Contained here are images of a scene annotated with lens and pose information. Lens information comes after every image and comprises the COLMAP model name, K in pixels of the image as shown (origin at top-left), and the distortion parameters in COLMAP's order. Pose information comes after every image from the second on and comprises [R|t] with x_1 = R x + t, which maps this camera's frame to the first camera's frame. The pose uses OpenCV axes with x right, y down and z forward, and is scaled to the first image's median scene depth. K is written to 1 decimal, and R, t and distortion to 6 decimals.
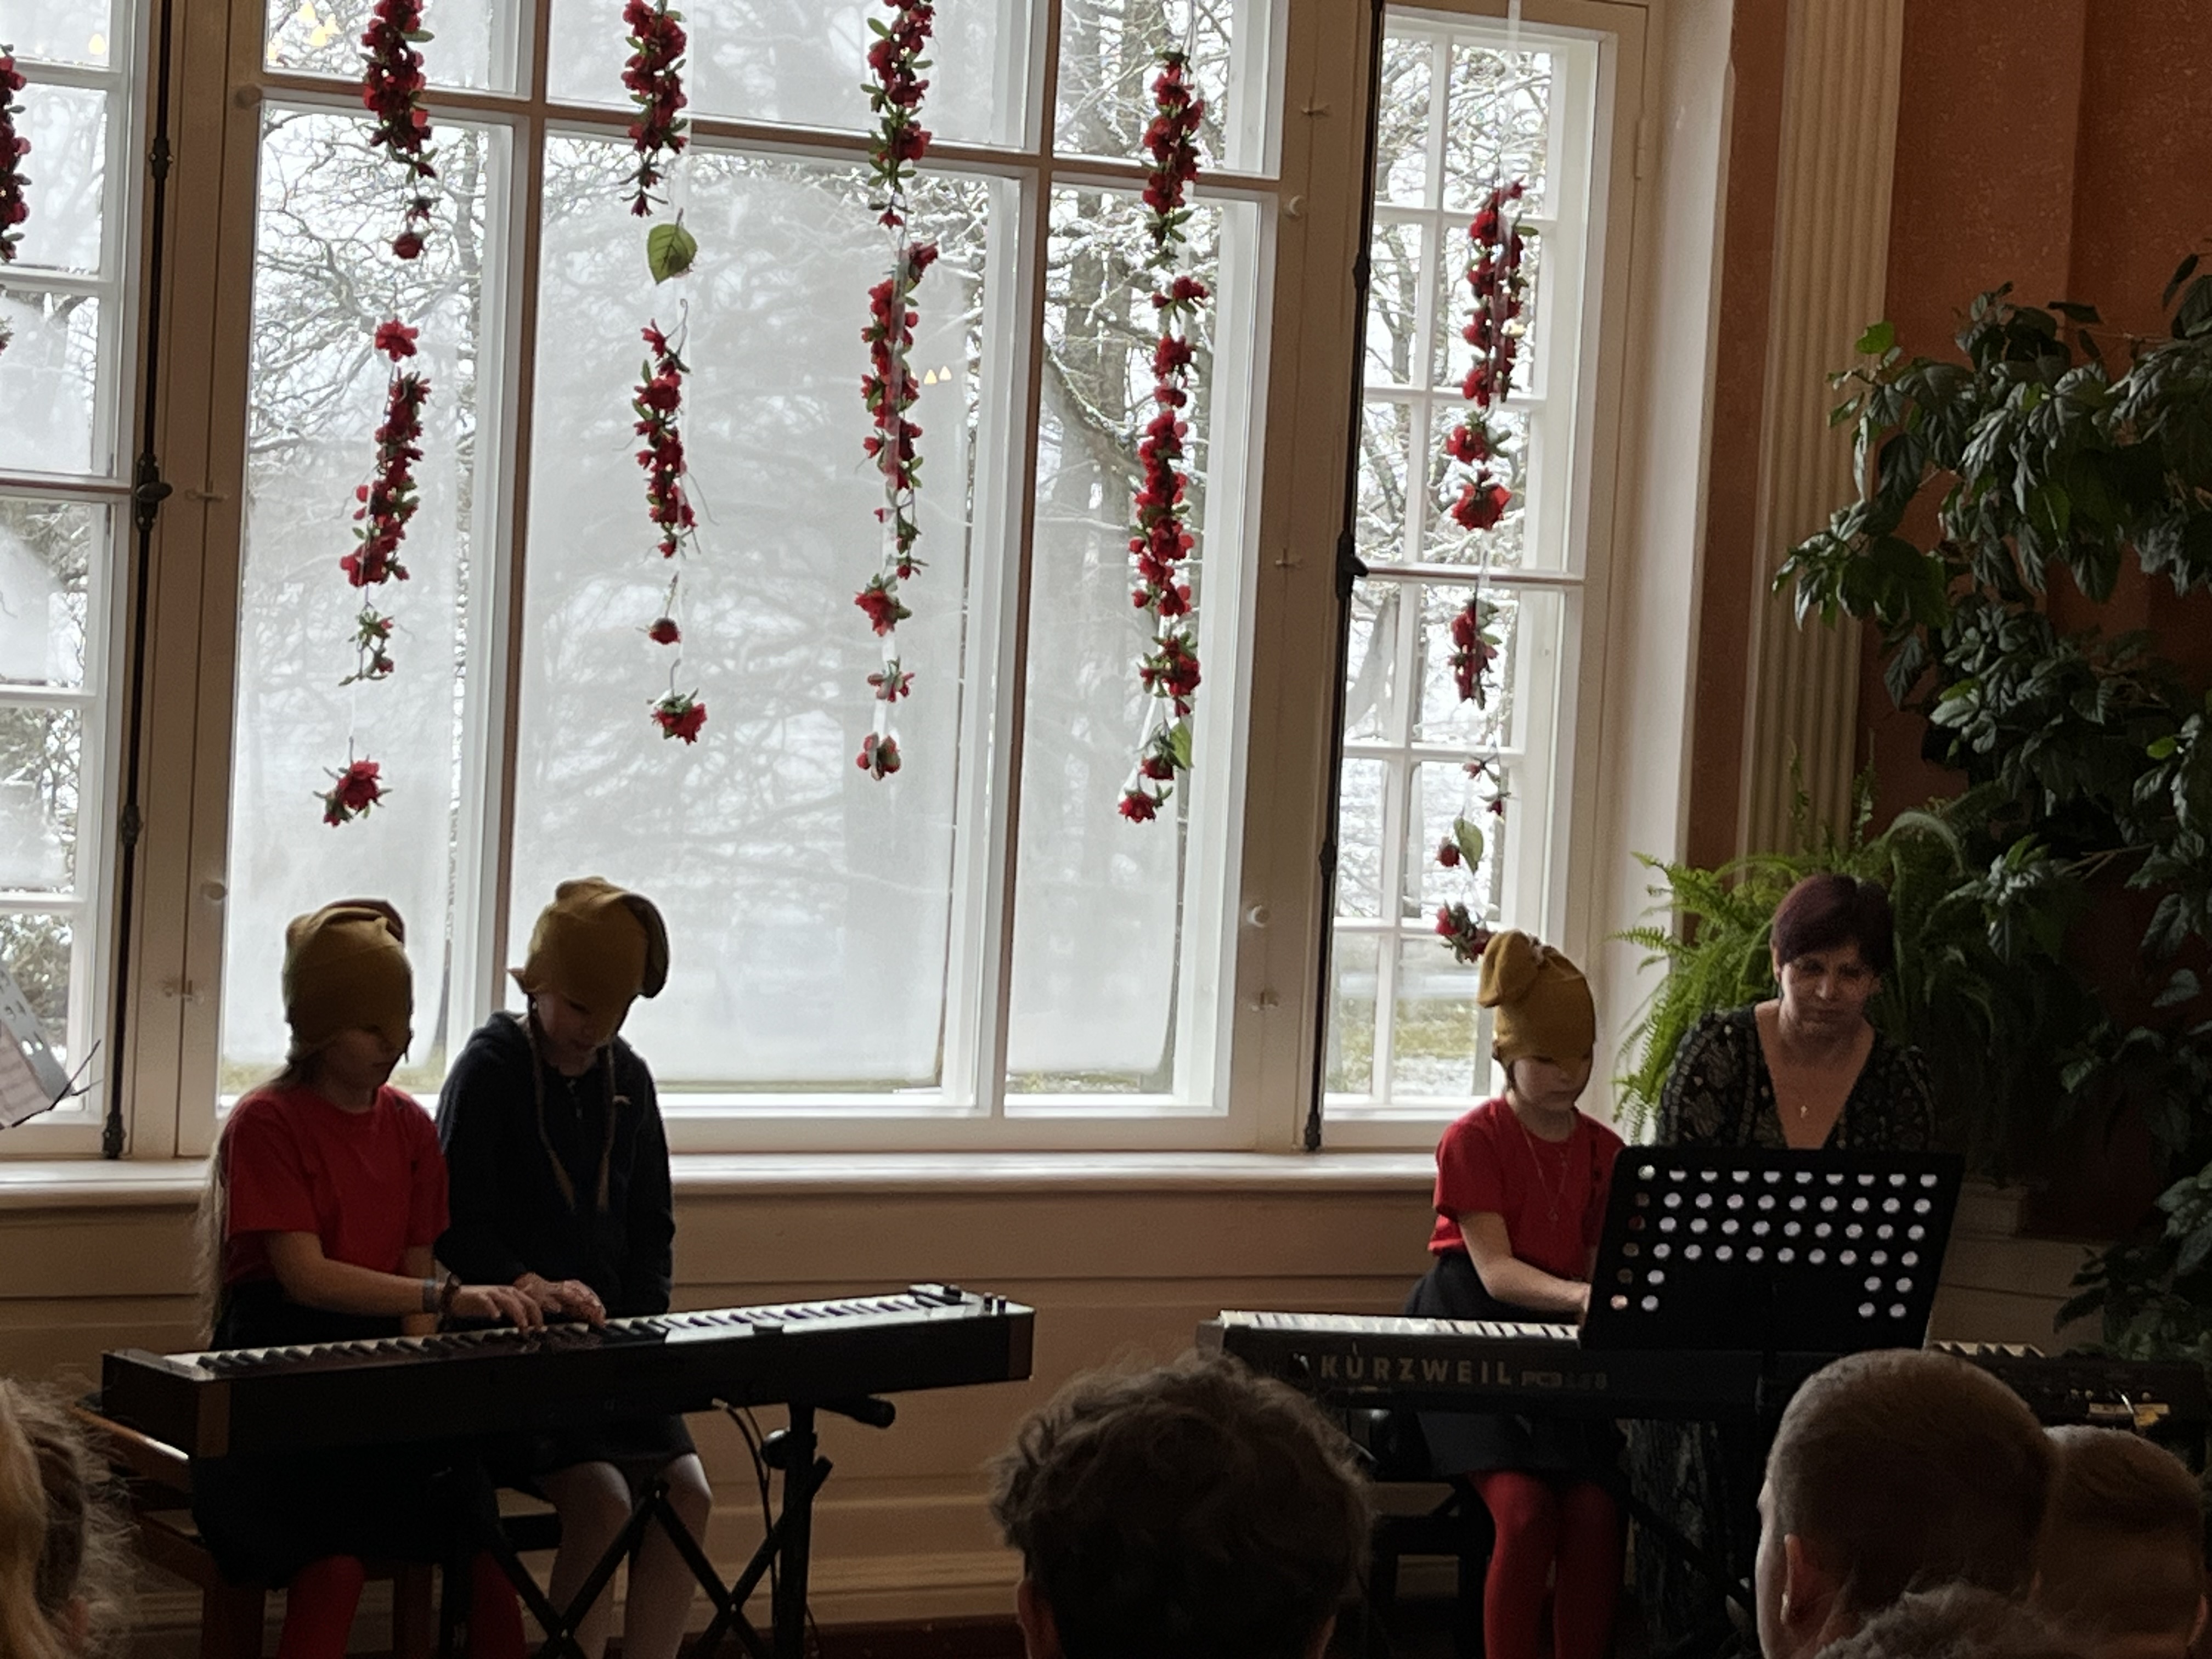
lens RADIAL K [[4528.5, 0, 1164.7], [0, 4528.5, 826.7], [0, 0, 1]] dist [0.168809, -0.709701]
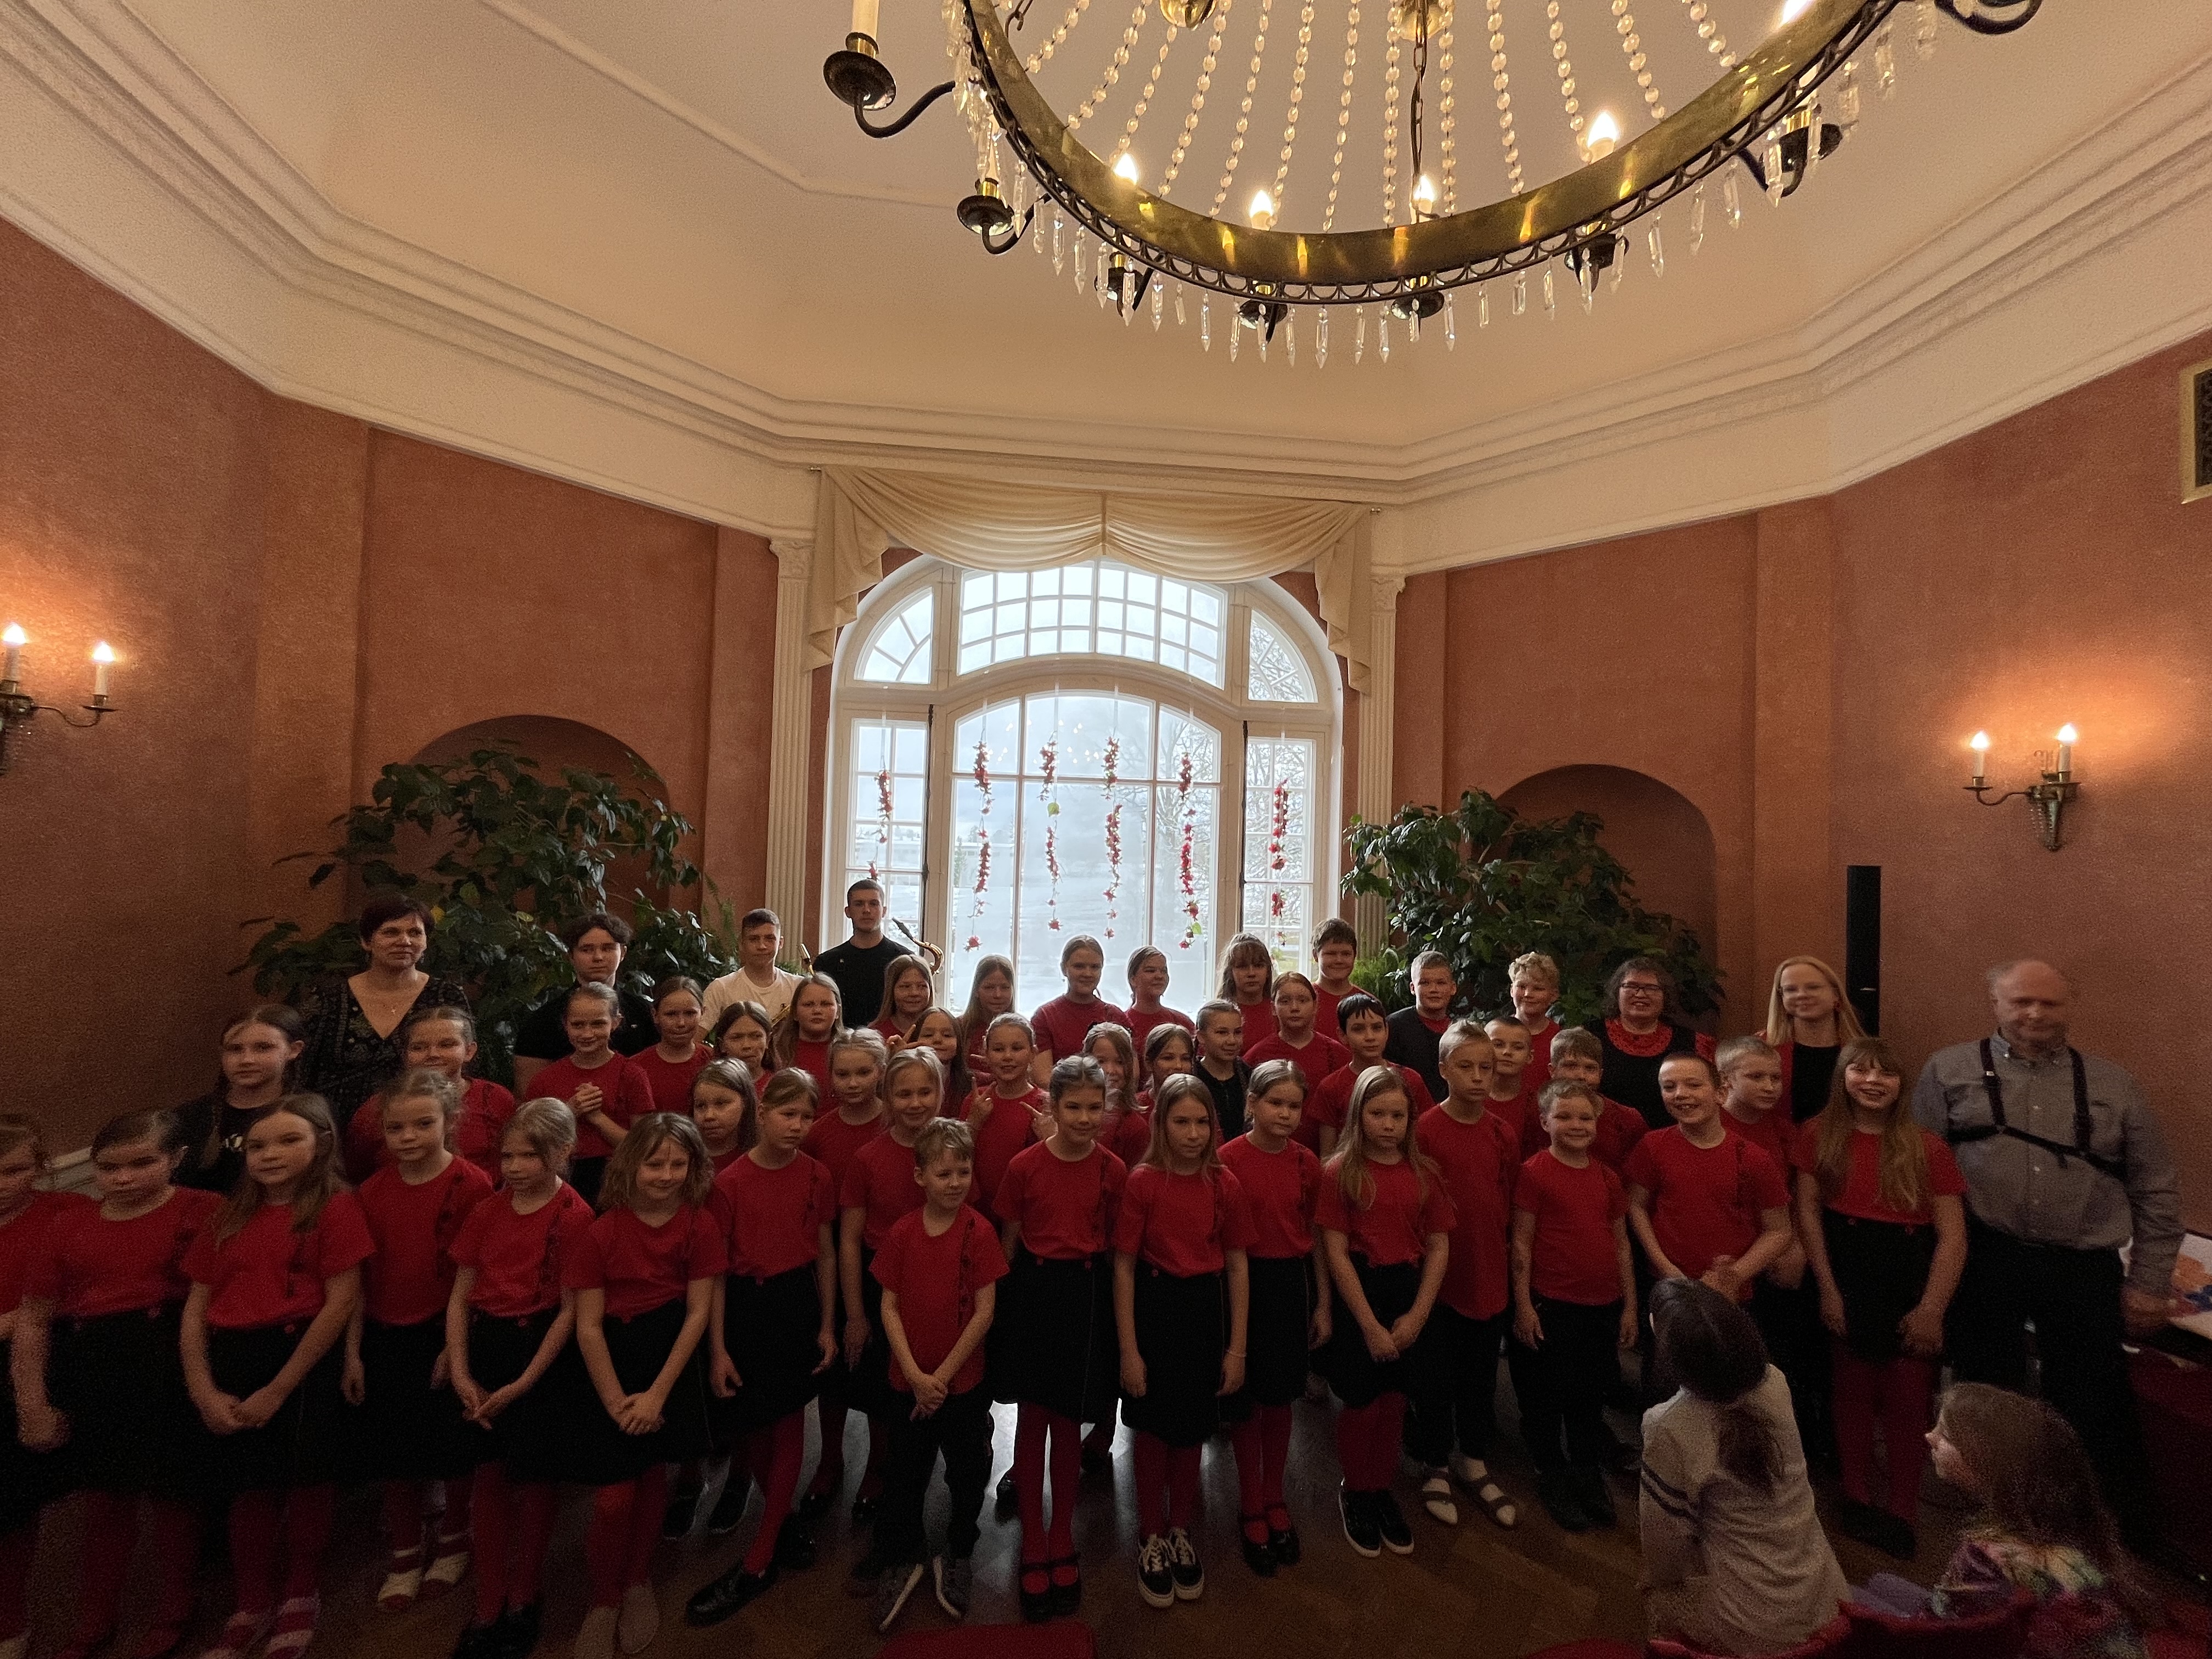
lens RADIAL K [[899.9, 0, 1100.6], [0, 899.9, 833.0], [0, 0, 1]] dist [0.000136, 0.000171]
pose [[0.940425, -0.035855, -0.338104, 0.199039], [0.005882, 0.995991, -0.089261, -0.032516], [0.339949, 0.081954, 0.936866, 0.258214]]
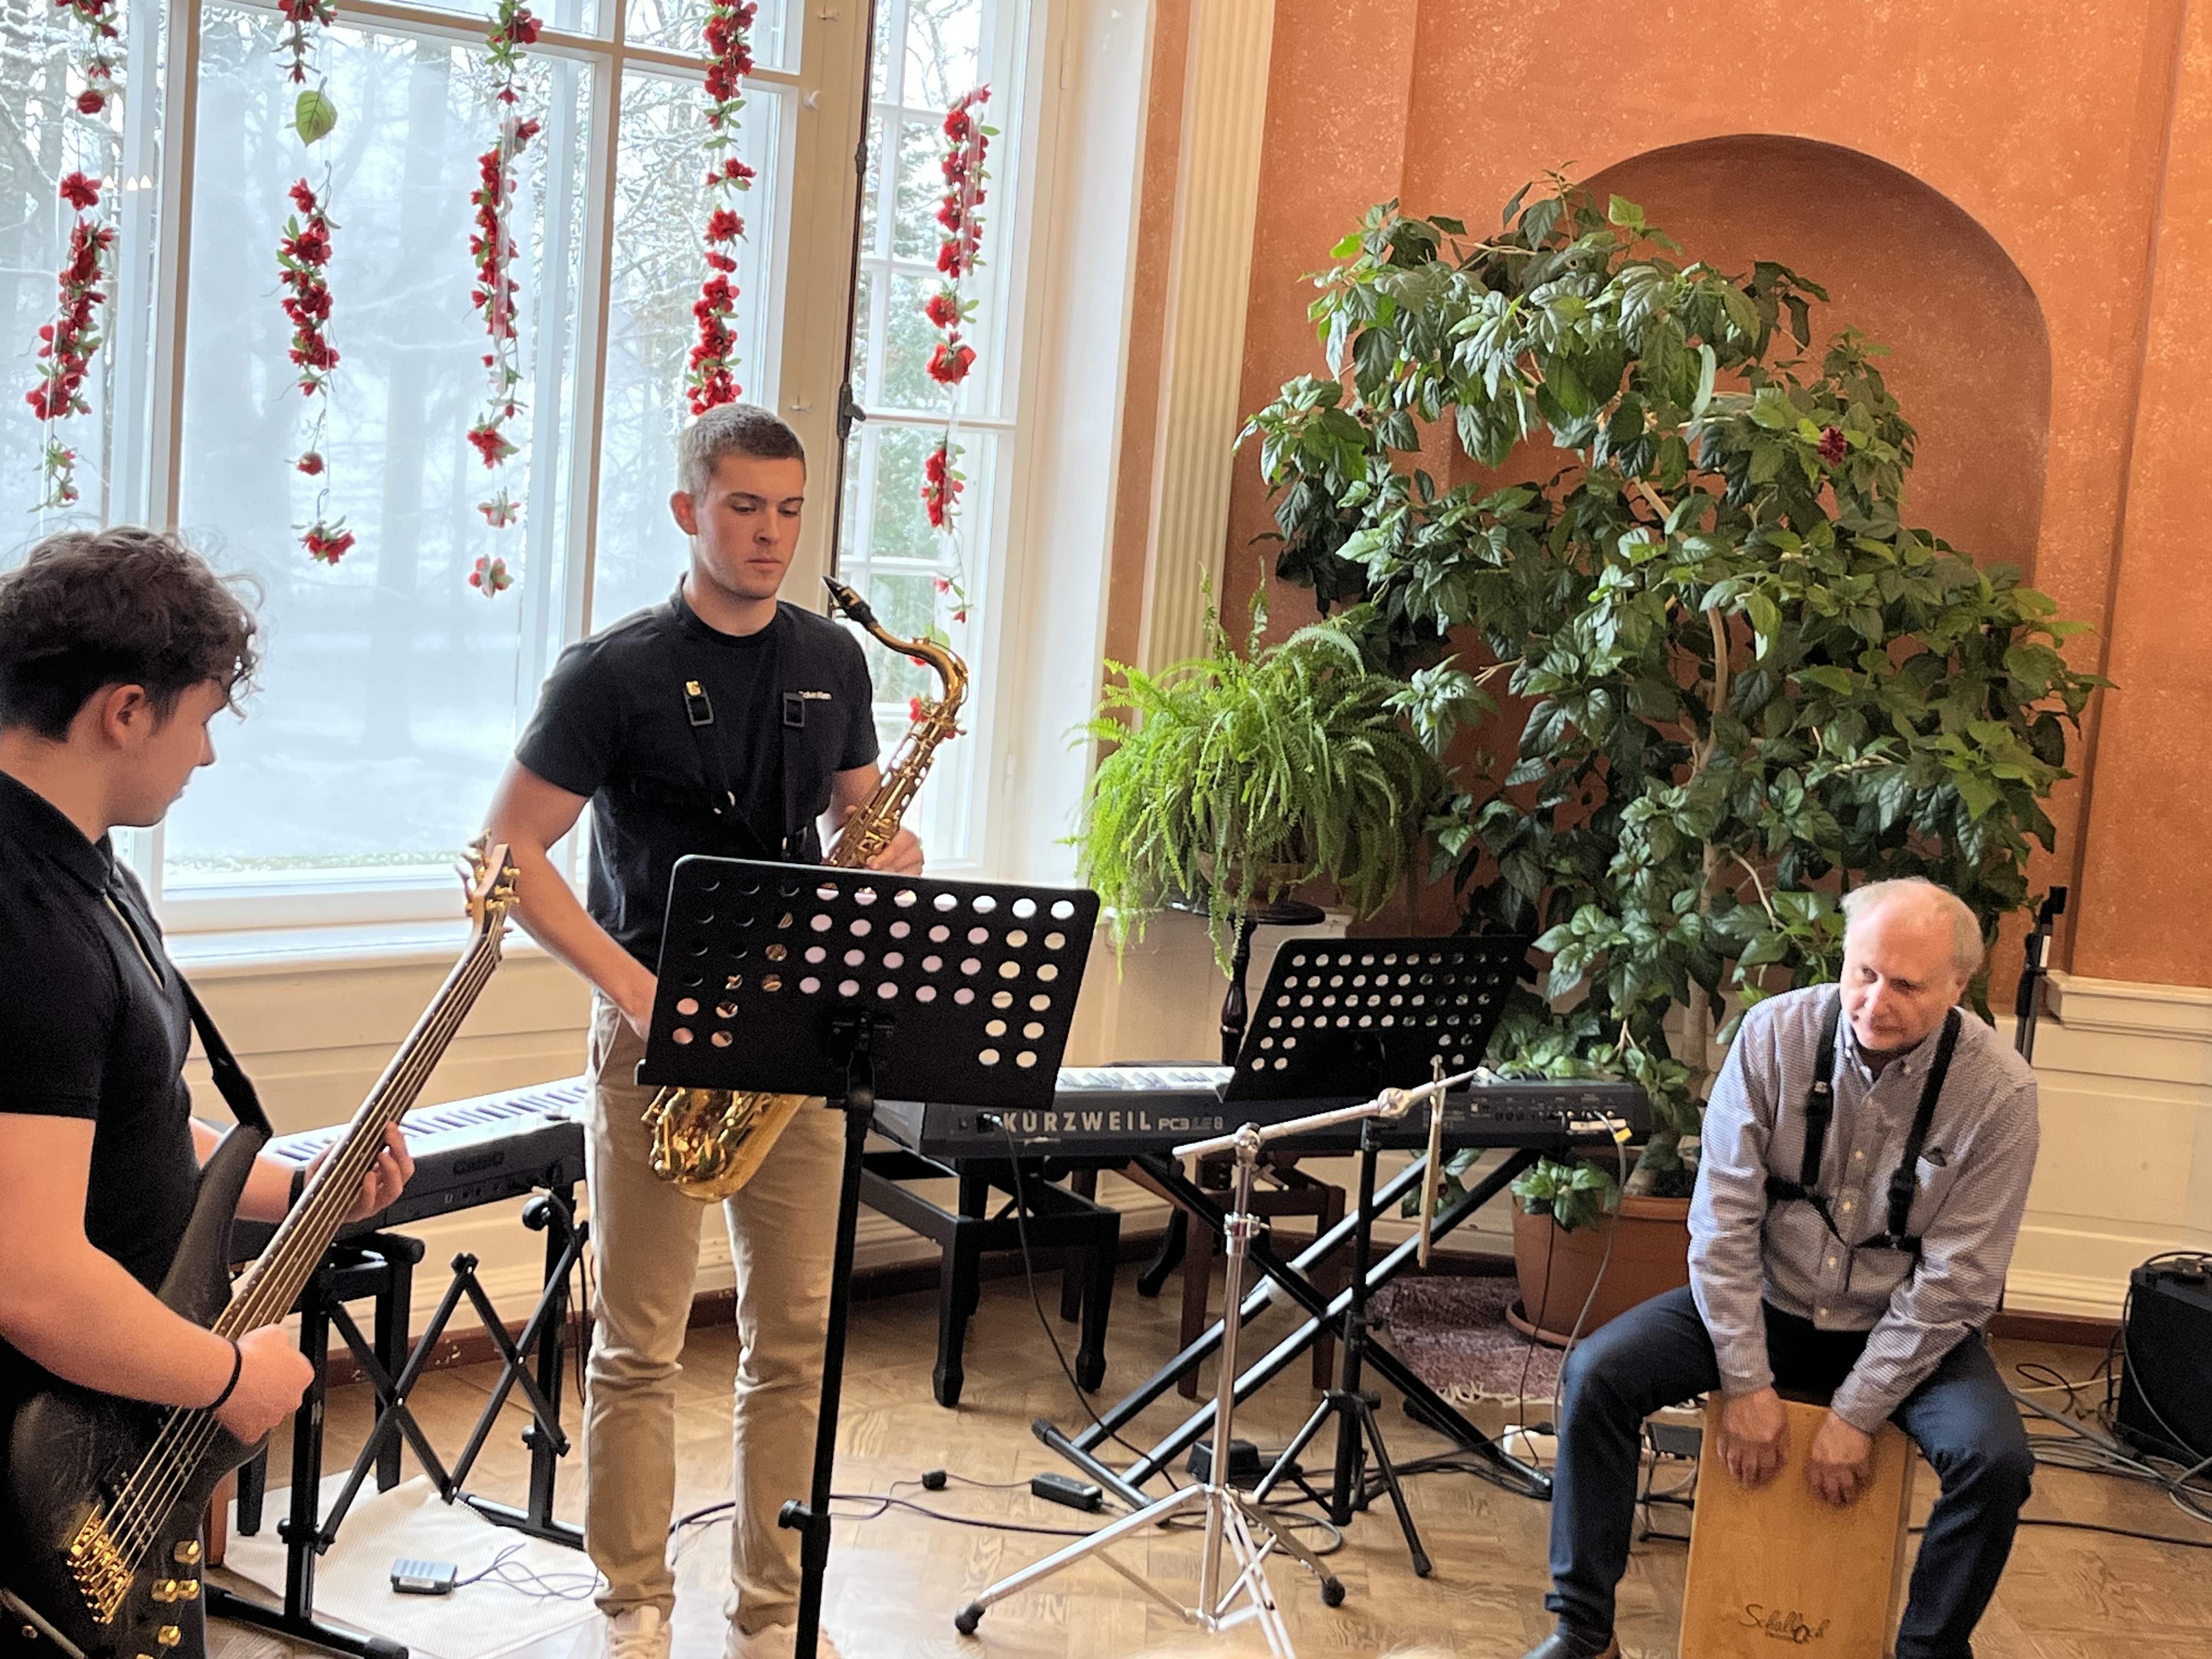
lens RADIAL K [[3332.6, 0, 1106.0], [0, 3332.6, 829.5], [0, 0, 1]] dist [0.176472, -0.646791]
pose [[0.951323, -0.013370, 0.307906, -0.177039], [-0.015553, 0.995703, 0.091289, -0.031568], [-0.307803, -0.091634, 0.947027, 0.151226]]
